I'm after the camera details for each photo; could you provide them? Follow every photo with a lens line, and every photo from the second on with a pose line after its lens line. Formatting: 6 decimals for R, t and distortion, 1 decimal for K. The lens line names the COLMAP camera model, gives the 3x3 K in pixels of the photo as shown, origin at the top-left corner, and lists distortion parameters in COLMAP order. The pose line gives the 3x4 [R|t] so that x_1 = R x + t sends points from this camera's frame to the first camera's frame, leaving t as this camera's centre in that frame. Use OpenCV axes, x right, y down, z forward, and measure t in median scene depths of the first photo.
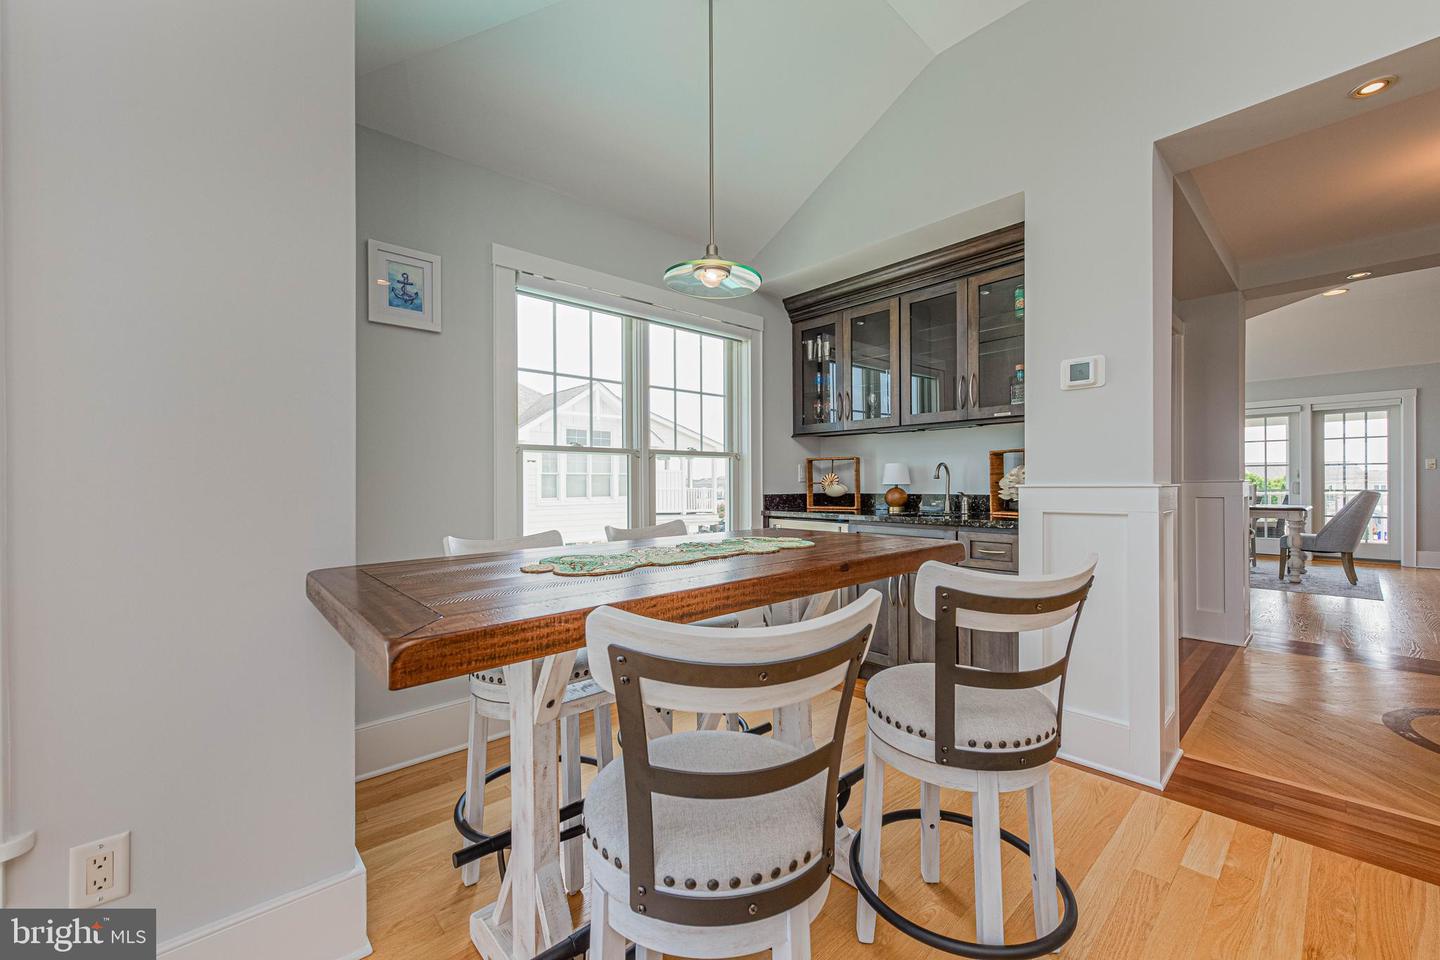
lens RADIAL K [[568.3, 0, 720.0], [0, 568.3, 480.0], [0, 0, 1]] dist [0.001055, 0.000029]
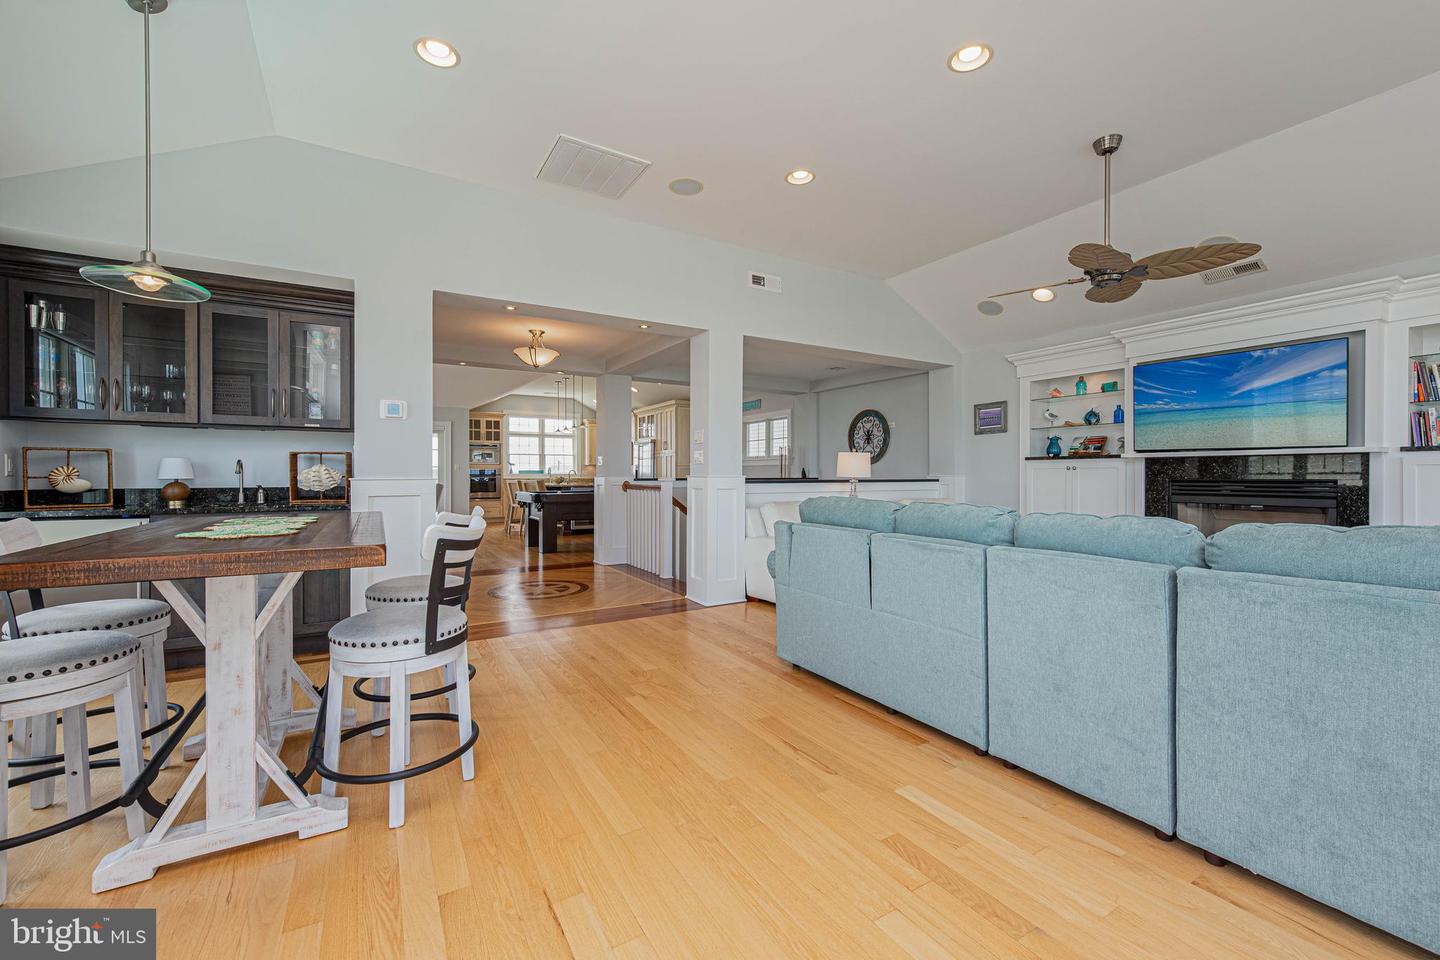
lens RADIAL K [[574.4, 0, 718.6], [0, 574.4, 473.7], [0, 0, 1]] dist [0.001971, 0.000164]
pose [[0.191444, 0.009593, 0.981457, -0.494741], [-0.004028, 0.999951, -0.008988, 0.003772], [-0.981495, -0.002232, 0.191473, -0.144076]]
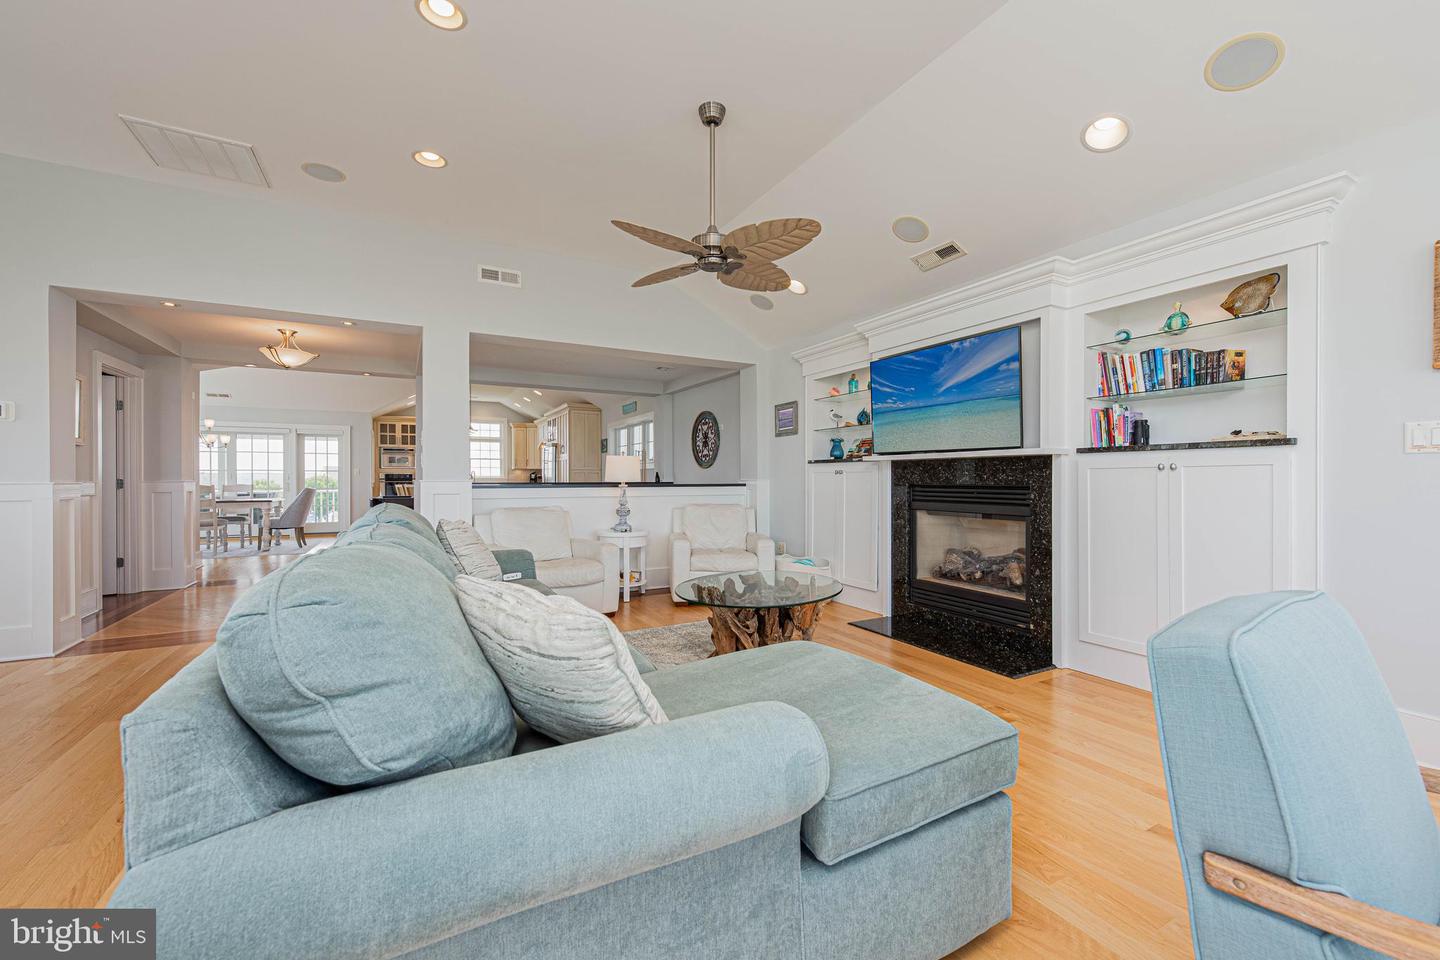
lens RADIAL K [[568.3, 0, 720.0], [0, 568.3, 480.0], [0, 0, 1]] dist [0.001055, 0.000029]
pose [[0.225147, 0.005294, 0.974310, -0.265483], [-0.004035, 0.999982, -0.004501, -0.000912], [-0.974316, -0.002918, 0.225164, -0.792085]]
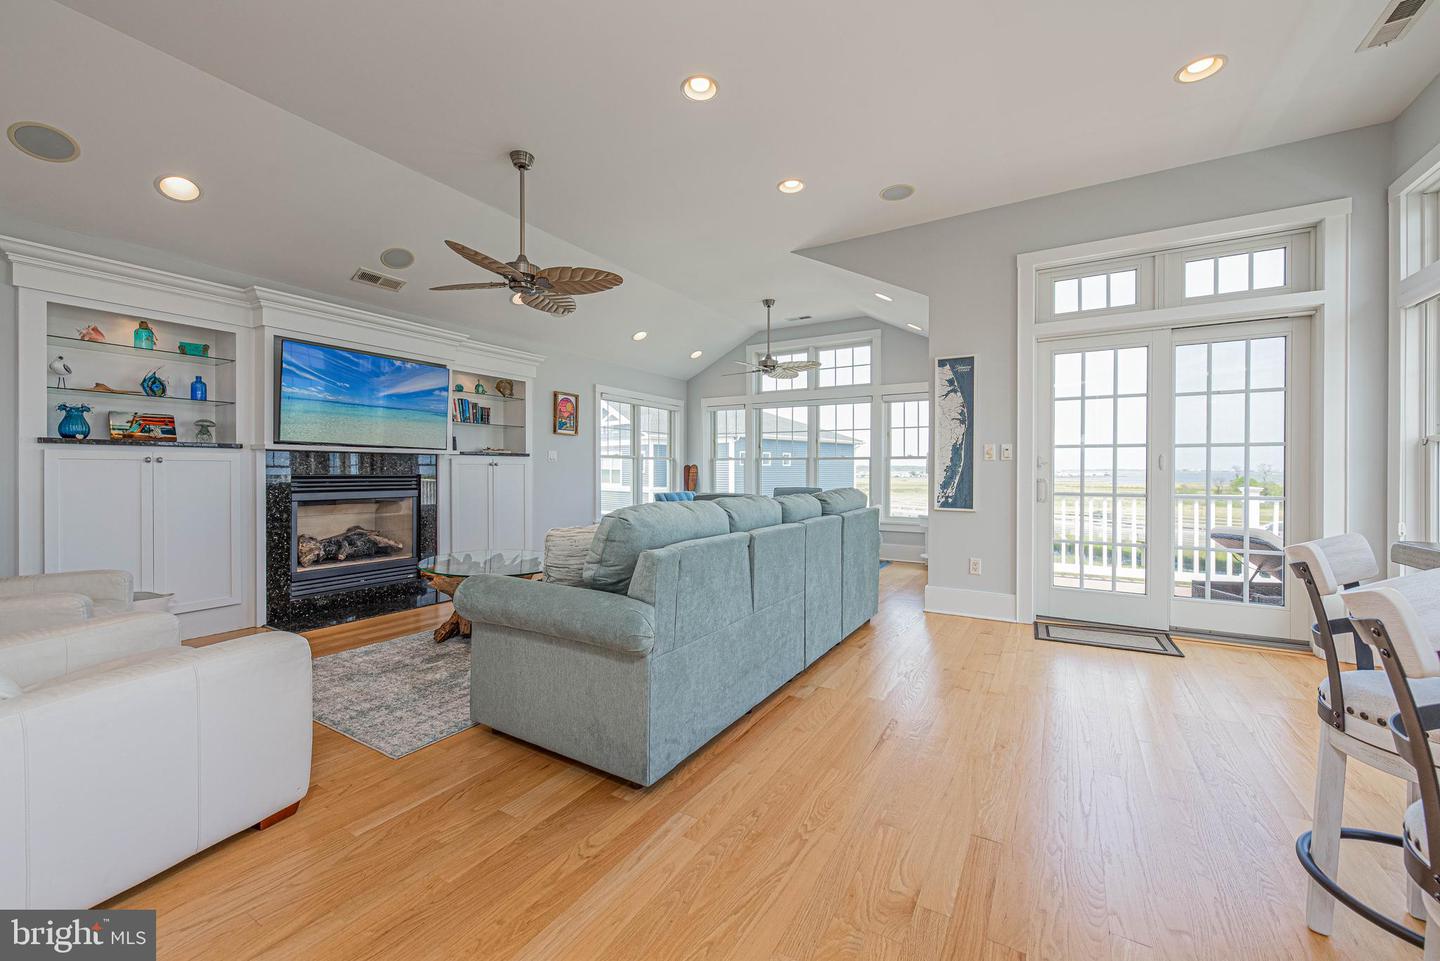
lens RADIAL K [[566.1, 0, 718.3], [0, 566.1, 474.1], [0, 0, 1]] dist [0.000444, -0.000007]
pose [[-0.956929, 0.006315, -0.290252, 0.510587], [0.005070, 0.999974, 0.005043, -0.003198], [0.290277, 0.003354, -0.956937, 0.452383]]
